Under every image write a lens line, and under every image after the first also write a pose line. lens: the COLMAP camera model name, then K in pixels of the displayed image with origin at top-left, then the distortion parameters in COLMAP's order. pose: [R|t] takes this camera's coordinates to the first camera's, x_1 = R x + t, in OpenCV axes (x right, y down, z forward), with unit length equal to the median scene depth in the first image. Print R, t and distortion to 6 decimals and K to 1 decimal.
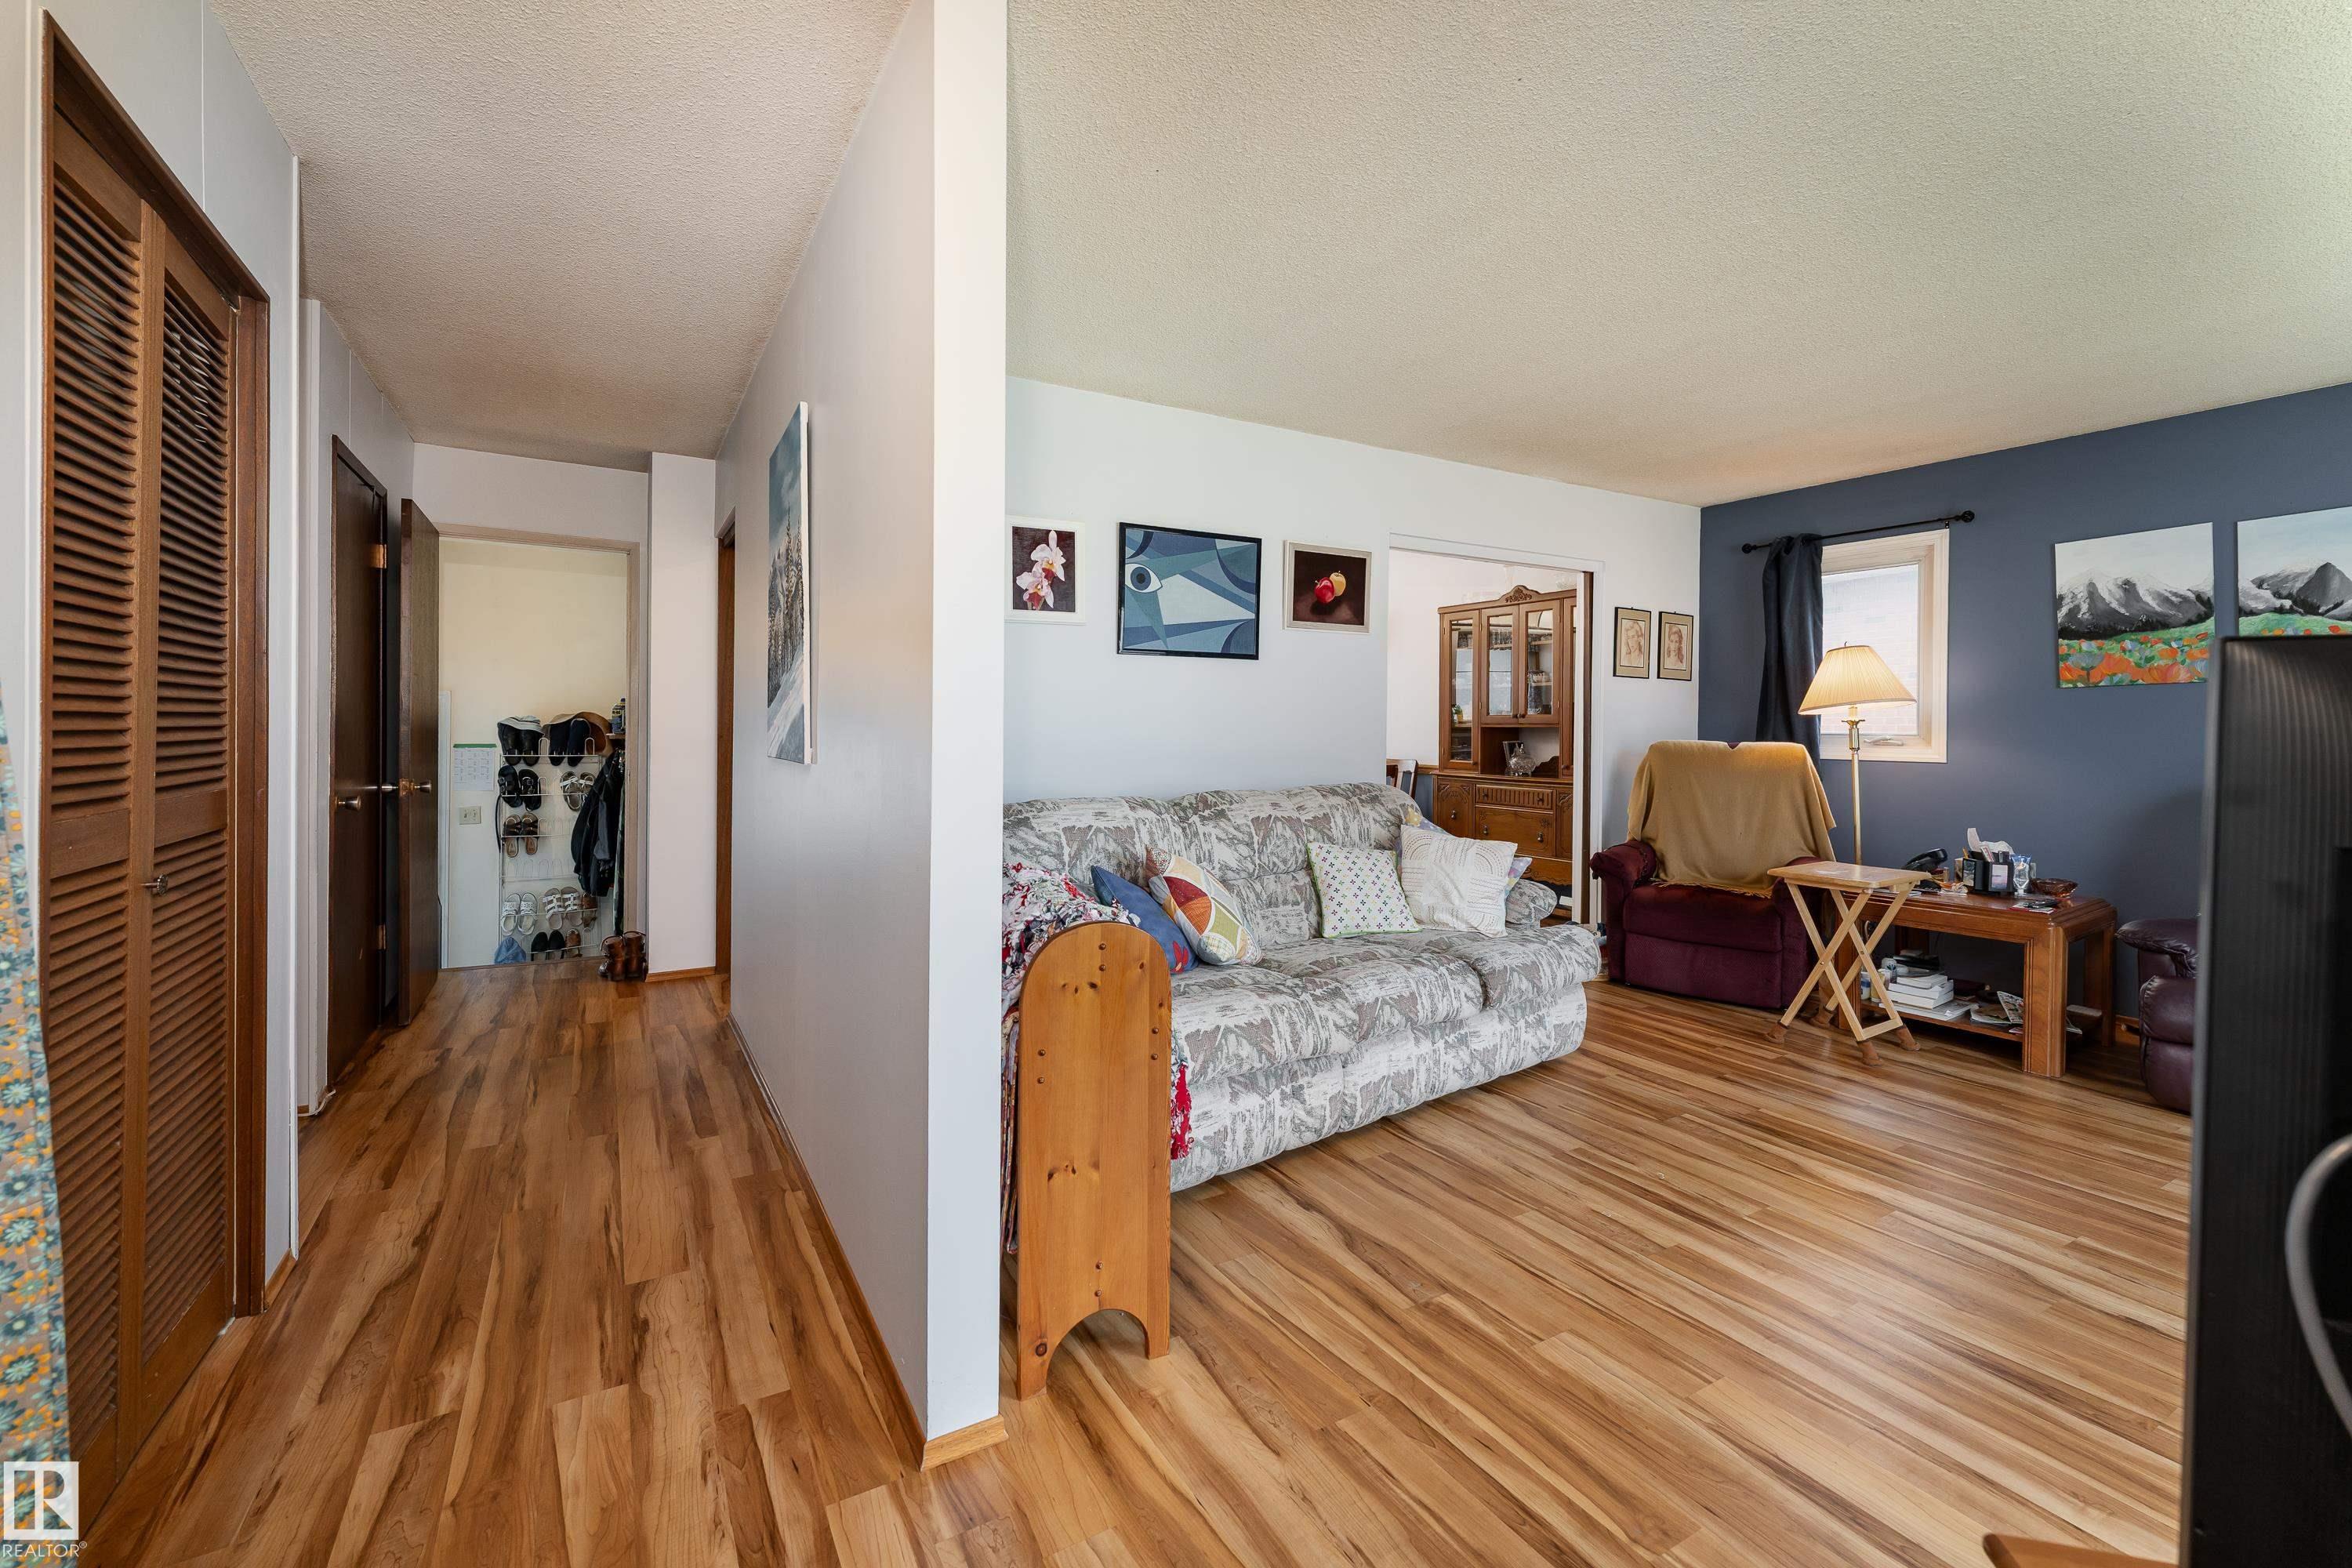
lens RADIAL K [[970.9, 0, 1172.9], [0, 970.9, 727.8], [0, 0, 1]] dist [0.006350, 0.000021]
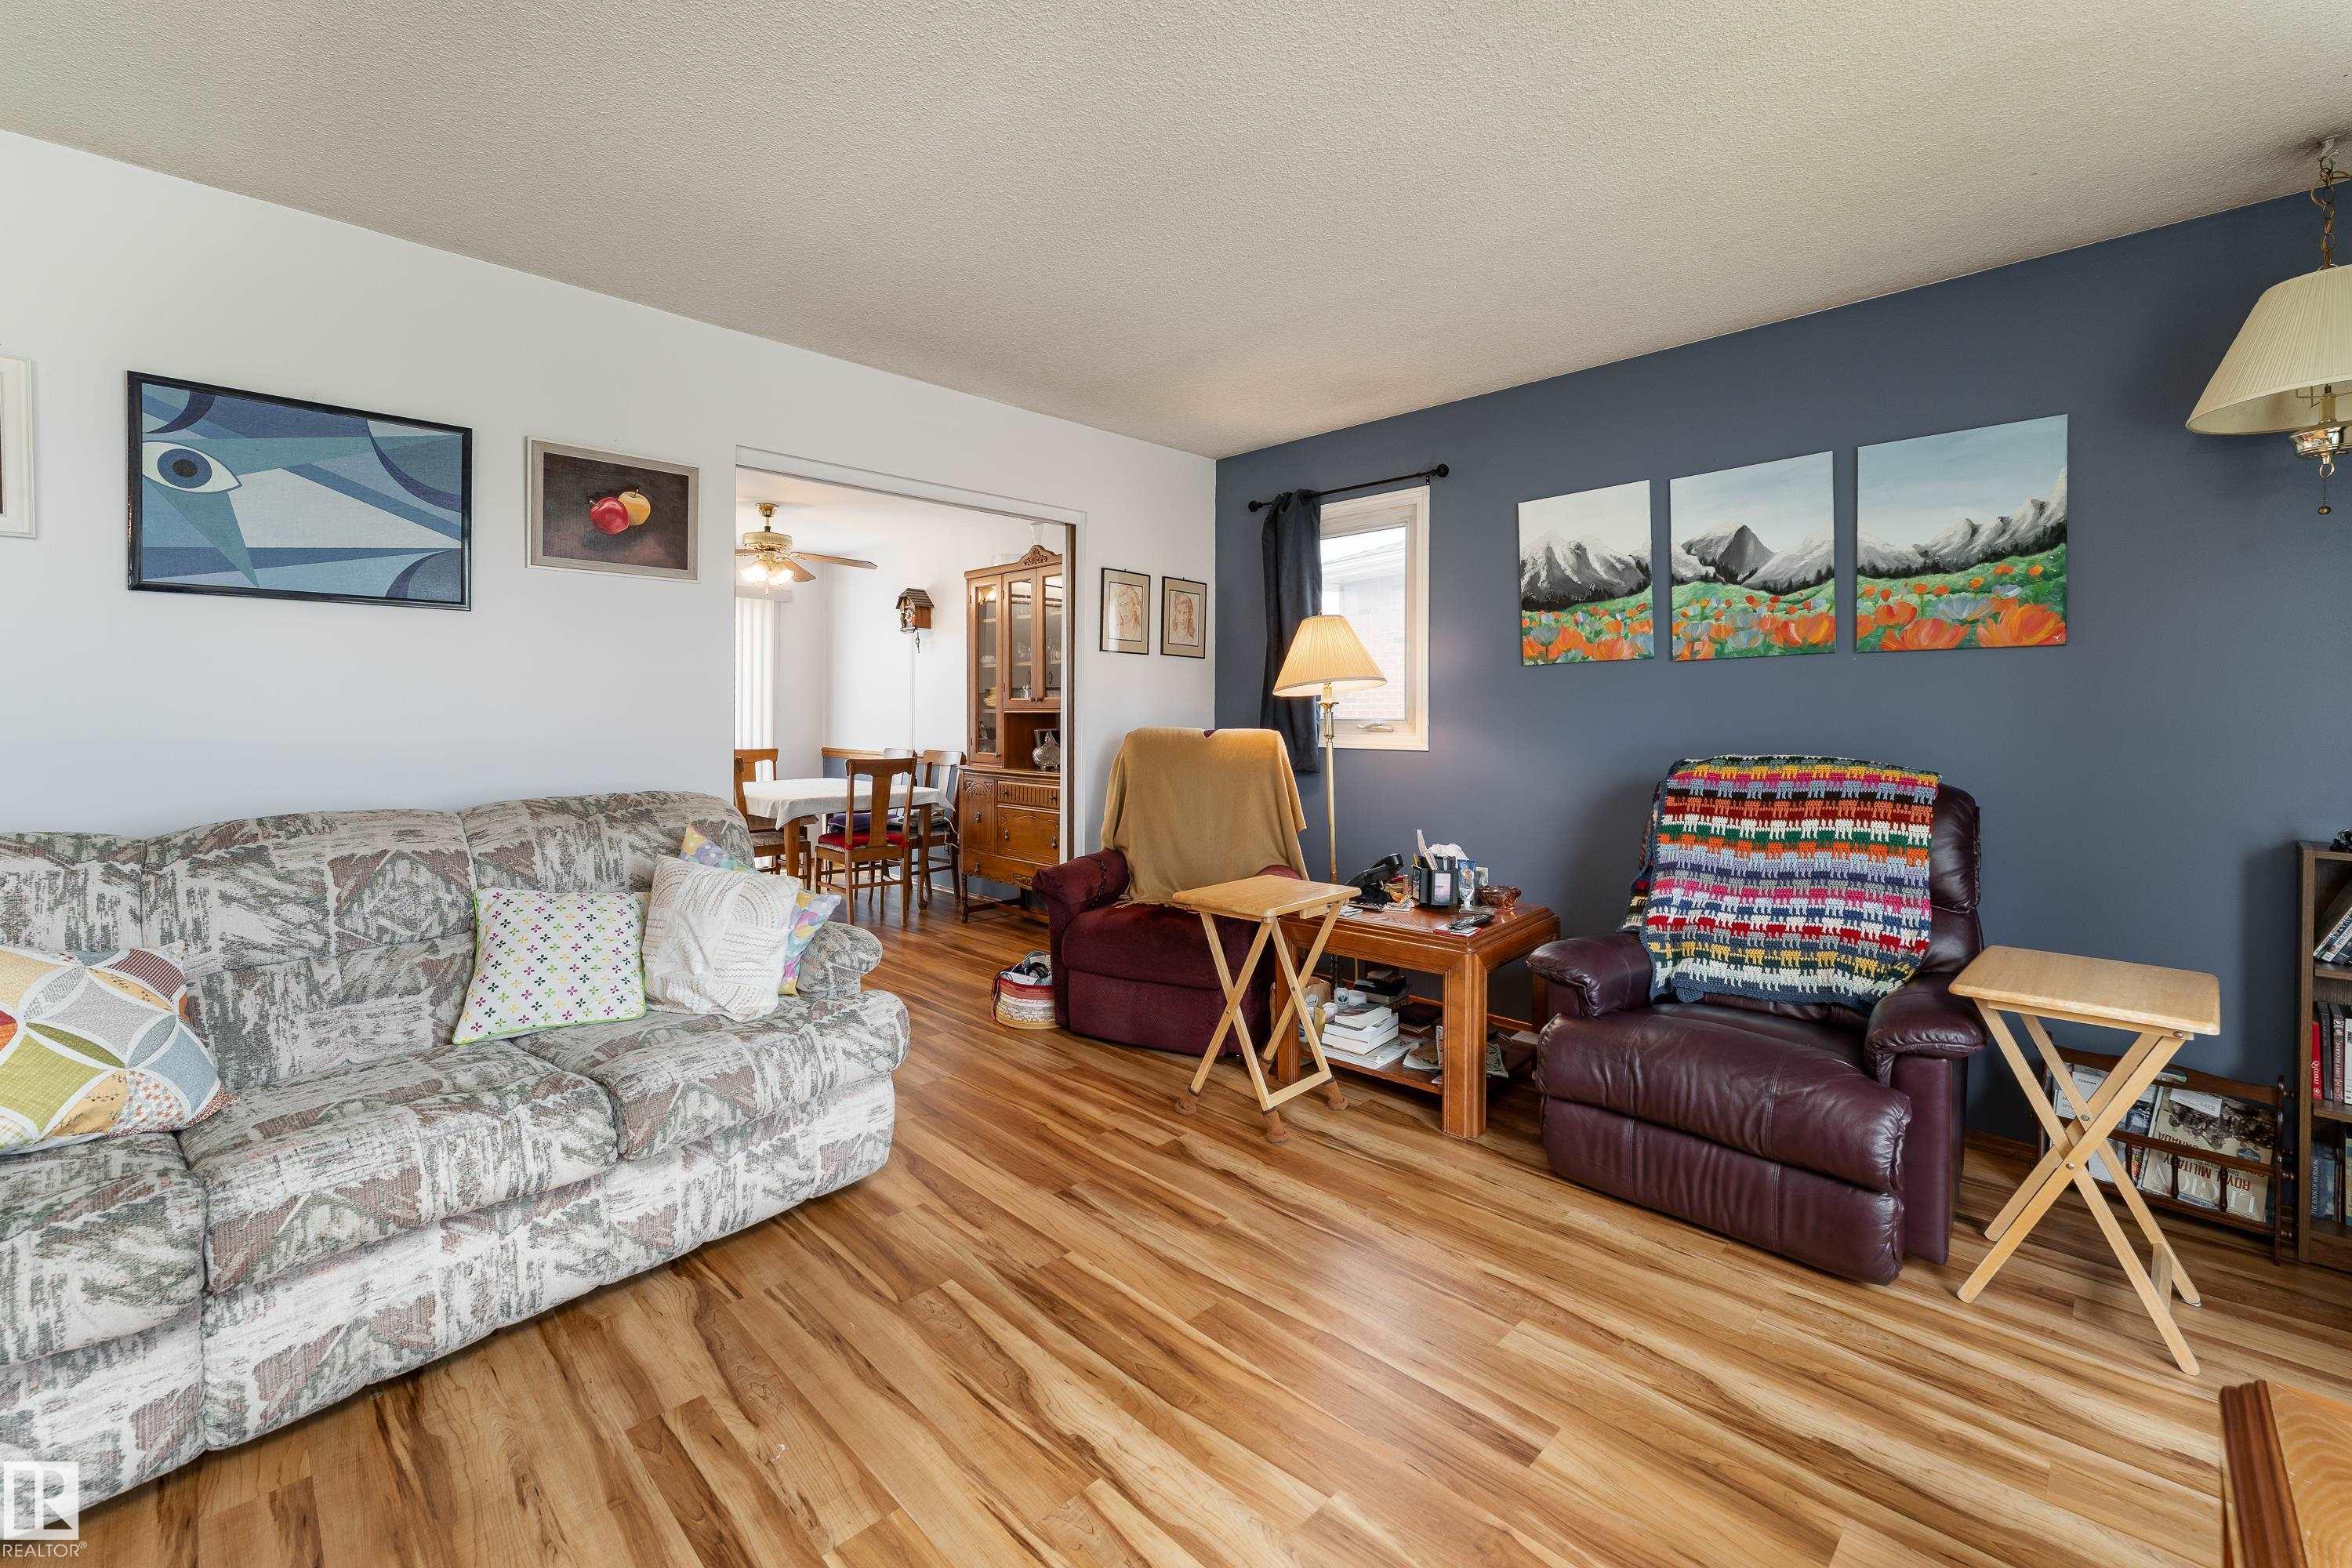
lens RADIAL K [[970.9, 0, 1155.0], [0, 970.9, 716.4], [0, 0, 1]] dist [0.006350, 0.000021]
pose [[0.969737, -0.002544, 0.244138, 0.416989], [0.002192, 0.999996, 0.001714, 0.002853], [-0.244142, -0.001126, 0.969739, 0.256559]]
